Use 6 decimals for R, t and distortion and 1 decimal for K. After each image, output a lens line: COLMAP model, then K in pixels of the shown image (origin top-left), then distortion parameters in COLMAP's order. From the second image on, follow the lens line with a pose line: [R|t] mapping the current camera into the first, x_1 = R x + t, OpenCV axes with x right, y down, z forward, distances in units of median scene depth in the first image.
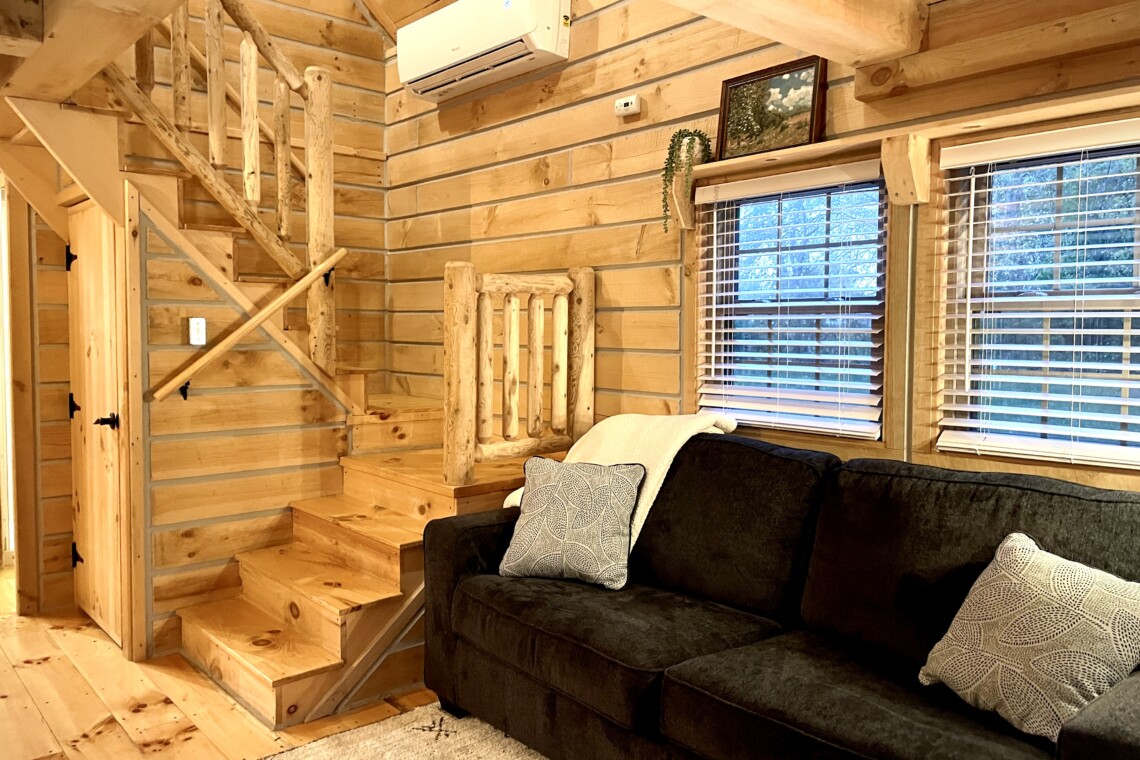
lens RADIAL K [[865.8, 0, 576.0], [0, 865.8, 370.5], [0, 0, 1]] dist [0.089964, -0.123448]
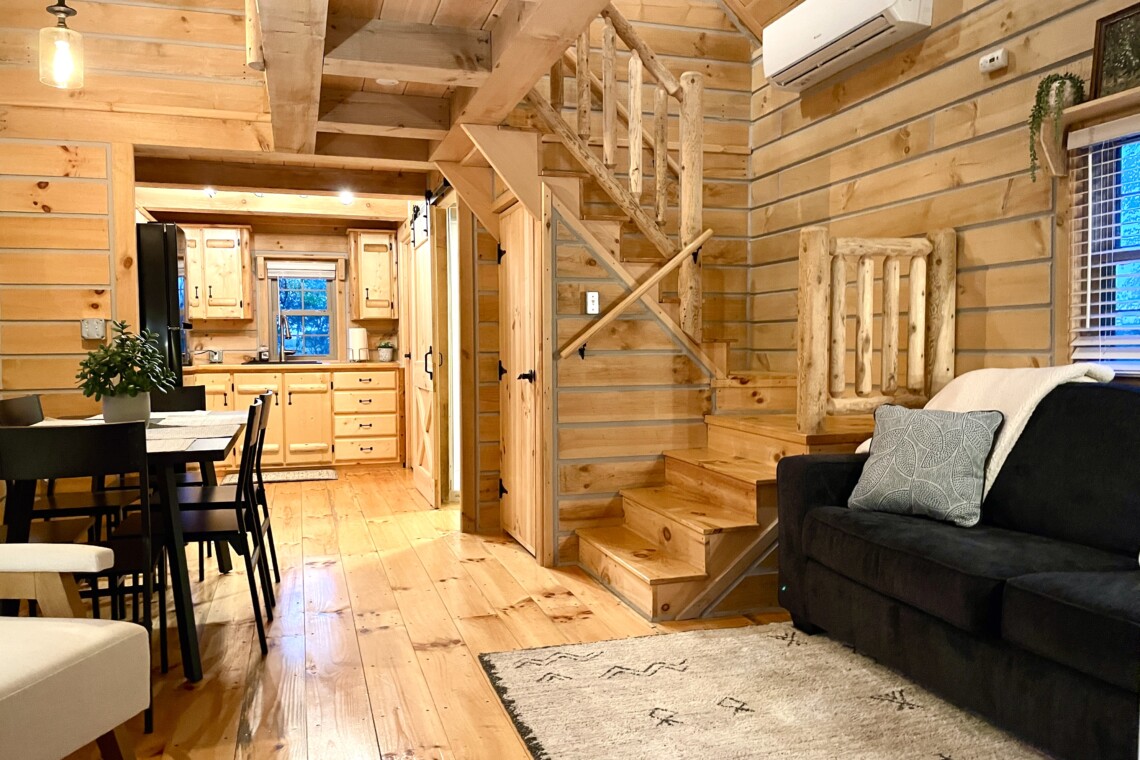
lens RADIAL K [[865.8, 0, 561.0], [0, 865.8, 384.4], [0, 0, 1]] dist [0.089964, -0.123448]
pose [[0.907940, 0.006763, -0.419046, 0.034804], [-0.009301, 0.999949, -0.004014, 0.073242], [0.418998, 0.007542, 0.907956, -0.112525]]
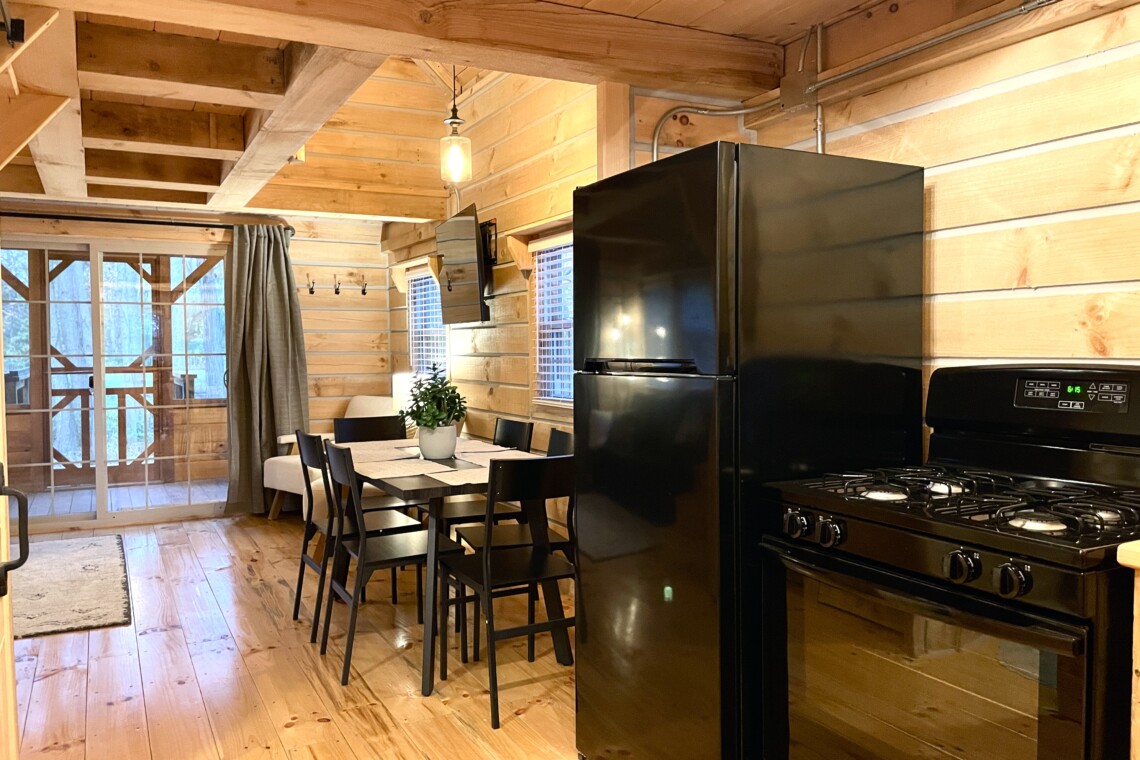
lens RADIAL K [[865.8, 0, 560.8], [0, 865.8, 368.5], [0, 0, 1]] dist [0.089964, -0.123448]
pose [[-0.969862, -0.005060, 0.243602, -1.231365], [0.015156, 0.996596, 0.081041, -0.077139], [-0.243183, 0.082290, -0.966483, 1.597420]]
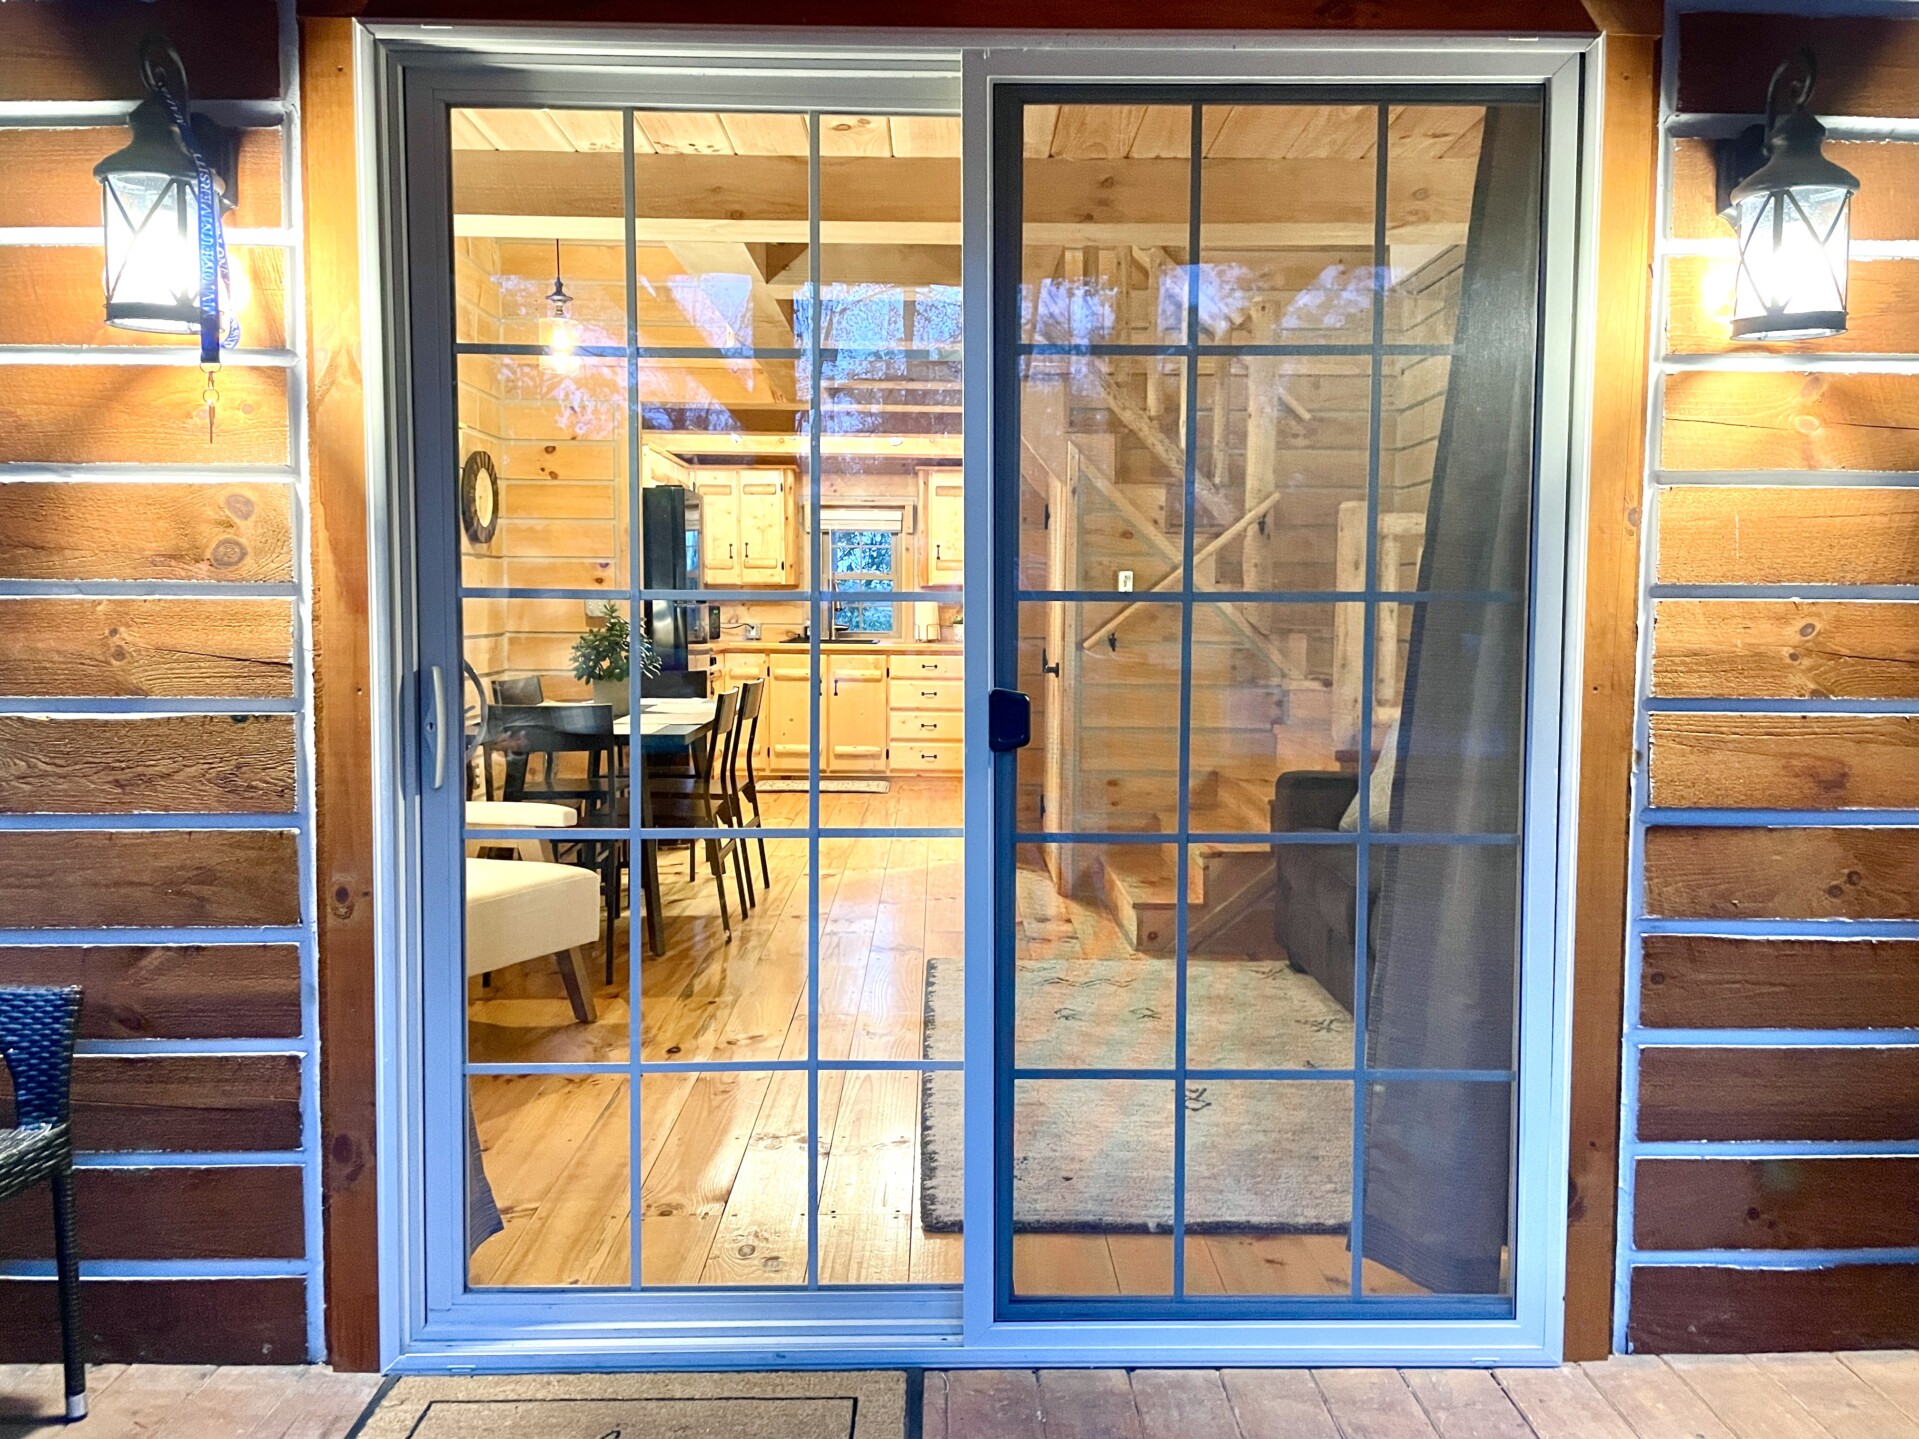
lens RADIAL K [[1454.0, 0, 965.9], [0, 1454.0, 706.8], [0, 0, 1]] dist [0.064098, -0.063339]
pose [[0.759565, 0.045199, -0.648859, 0.521436], [-0.036594, 0.998972, 0.026750, 0.058641], [0.649401, 0.003426, 0.760439, -0.397166]]
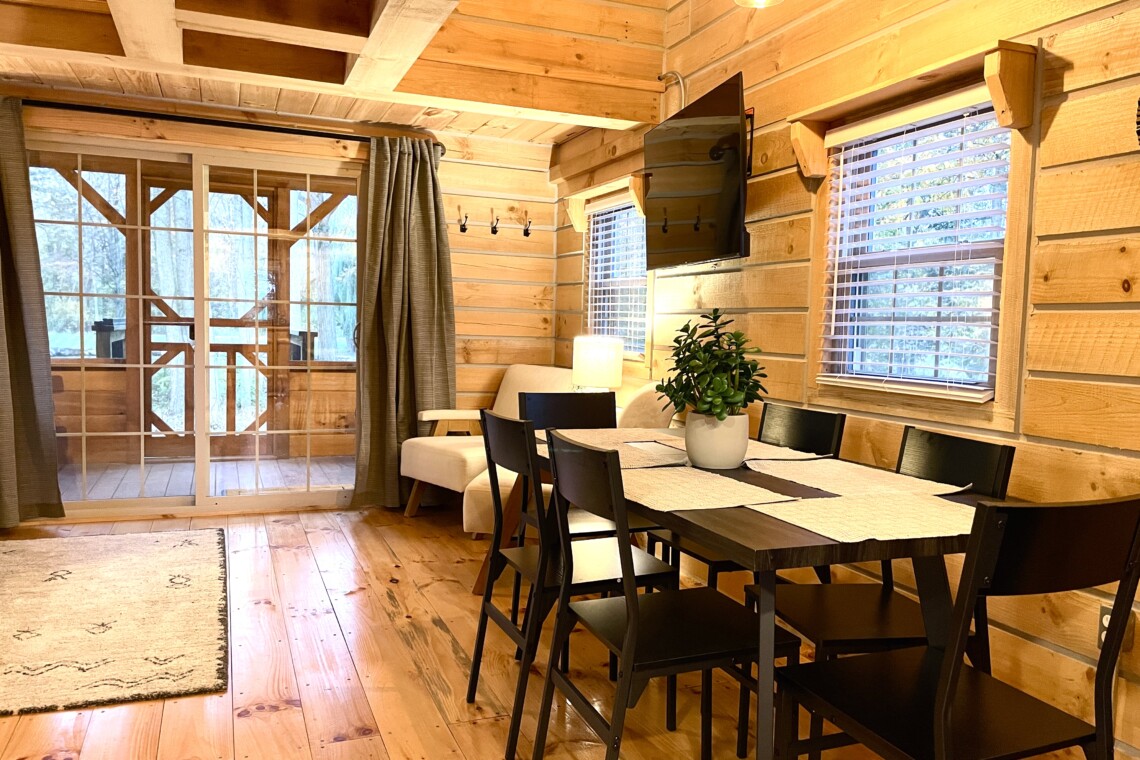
lens RADIAL K [[865.8, 0, 576.8], [0, 865.8, 384.8], [0, 0, 1]] dist [0.089964, -0.123448]
pose [[-0.941422, -0.054726, 0.332762, -0.926539], [-0.014476, 0.992393, 0.122256, -0.017450], [-0.336921, 0.110277, -0.935052, 1.223814]]
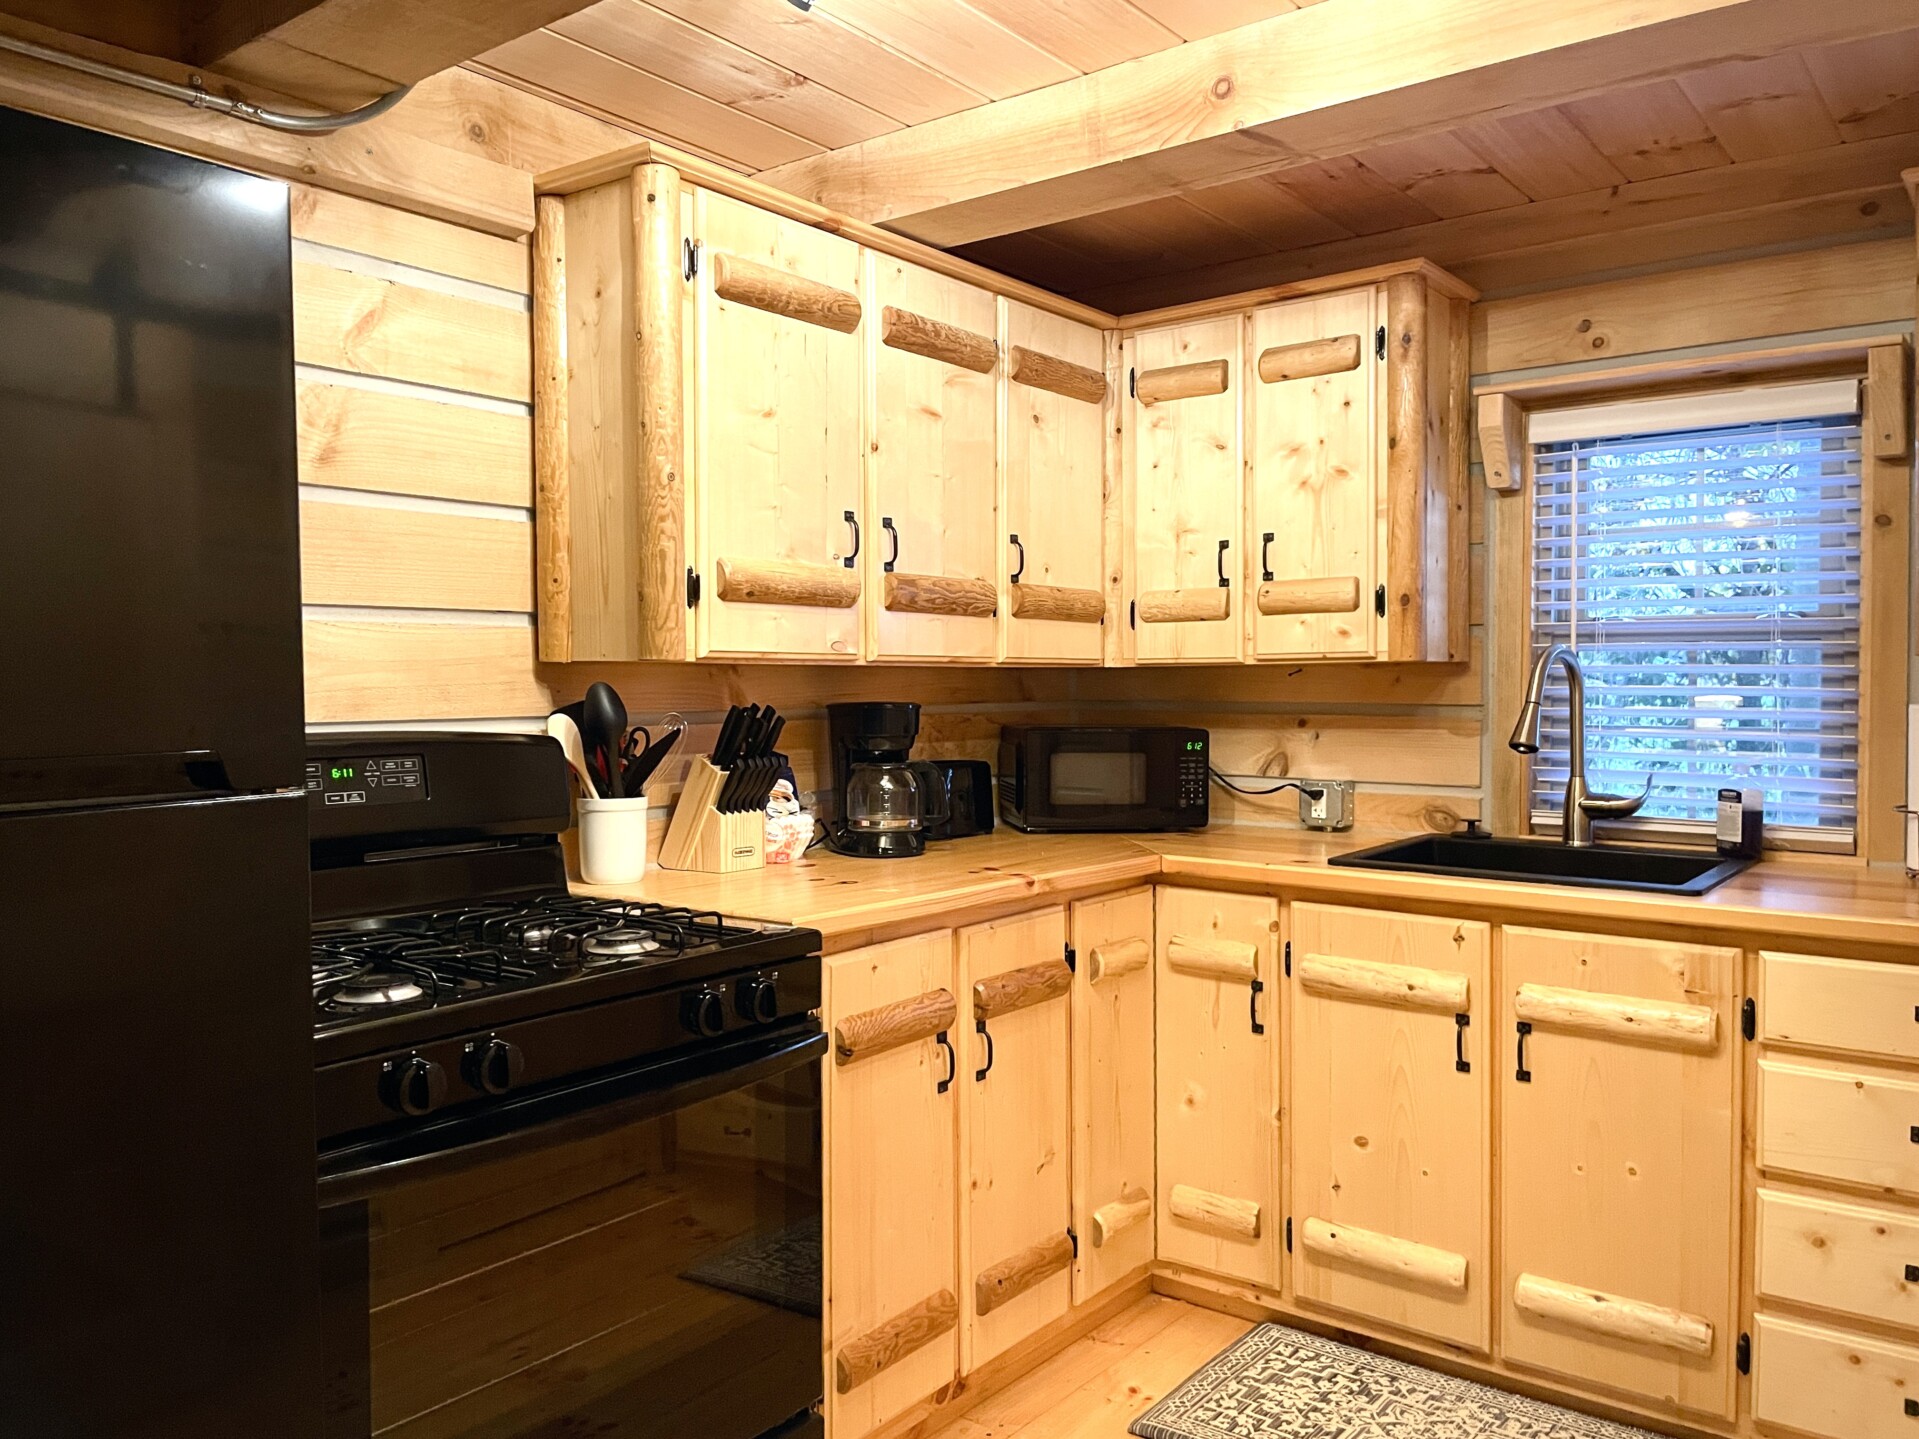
lens RADIAL K [[1454.0, 0, 972.6], [0, 1454.0, 716.2], [0, 0, 1]] dist [0.064098, -0.063339]
pose [[0.196044, 0.019107, -0.980409, -0.778560], [-0.048832, 0.998760, 0.009700, -0.053889], [0.979379, 0.045974, 0.196734, 1.099601]]
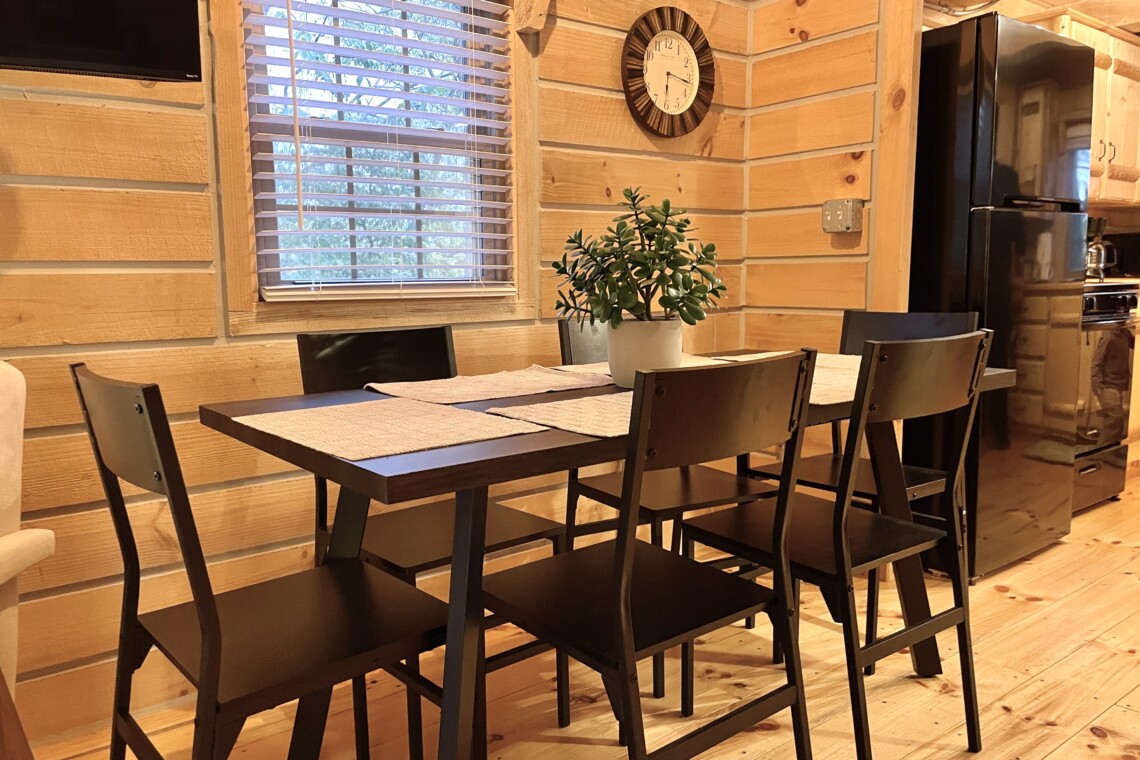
lens RADIAL K [[865.8, 0, 571.2], [0, 865.8, 387.2], [0, 0, 1]] dist [0.089964, -0.123448]
pose [[-0.063592, 0.129243, -0.989572, -0.271220], [-0.044248, 0.990239, 0.132173, 0.055556], [0.996995, 0.052191, -0.057253, 0.555517]]
